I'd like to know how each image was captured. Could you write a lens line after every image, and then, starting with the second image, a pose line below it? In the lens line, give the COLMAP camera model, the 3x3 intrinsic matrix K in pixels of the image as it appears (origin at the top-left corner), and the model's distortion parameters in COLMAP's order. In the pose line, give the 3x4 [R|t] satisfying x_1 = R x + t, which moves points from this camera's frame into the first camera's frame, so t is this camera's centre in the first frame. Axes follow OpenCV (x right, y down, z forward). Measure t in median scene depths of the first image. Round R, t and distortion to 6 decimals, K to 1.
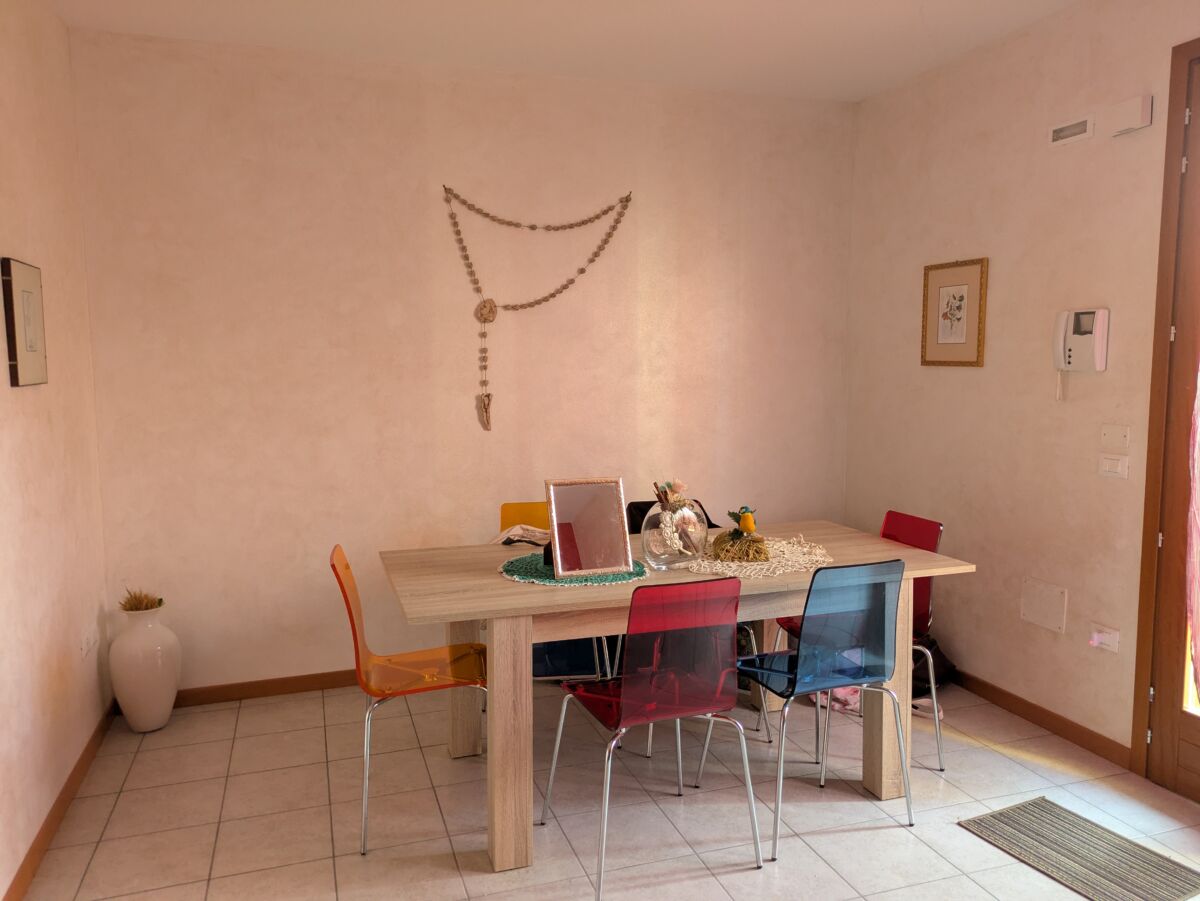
lens RADIAL K [[893.7, 0, 592.9], [0, 893.7, 459.0], [0, 0, 1]] dist [0.037788, -0.029399]
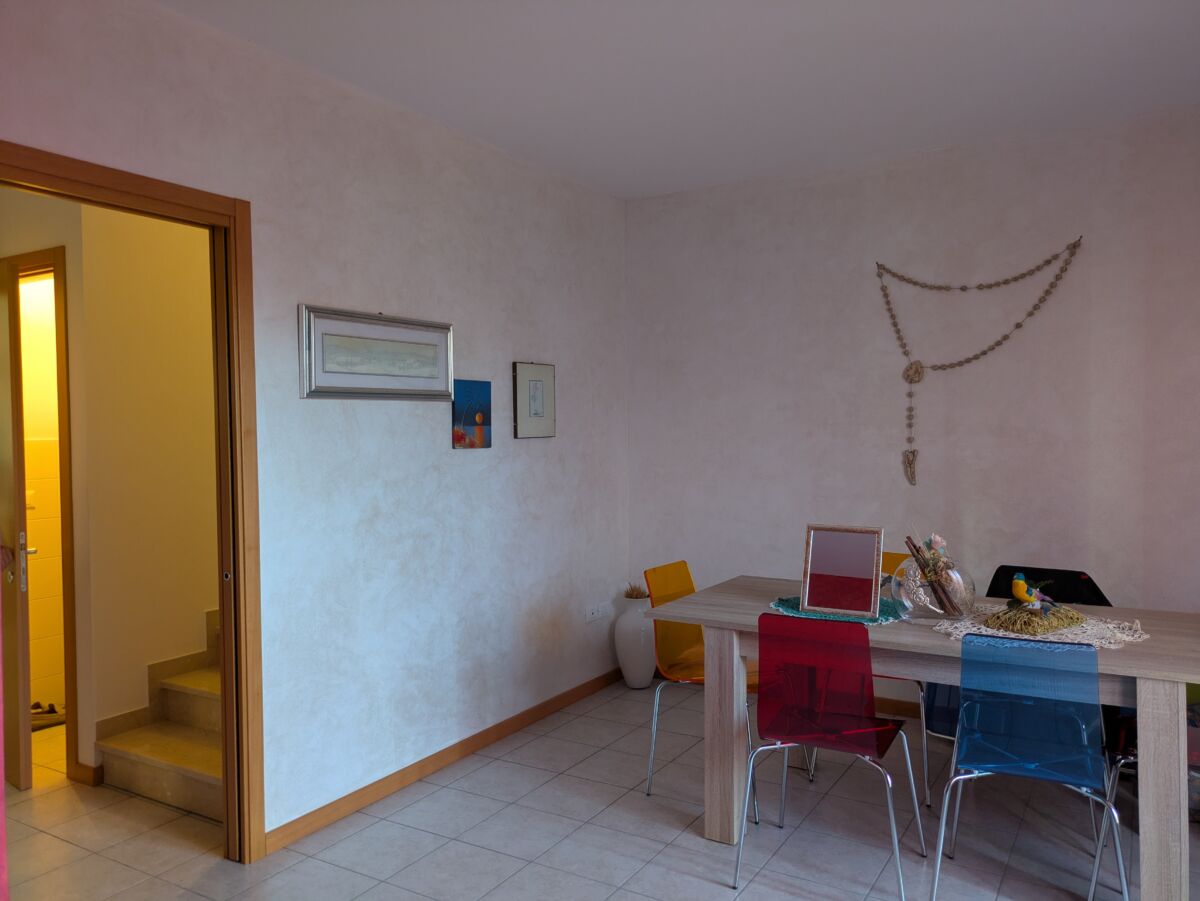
lens RADIAL K [[893.7, 0, 594.9], [0, 893.7, 446.8], [0, 0, 1]] dist [0.037788, -0.029399]
pose [[0.643668, 0.016261, -0.765132, 0.453400], [-0.074717, 0.996333, -0.041682, -0.004671], [0.761649, 0.083998, 0.642523, 0.036555]]
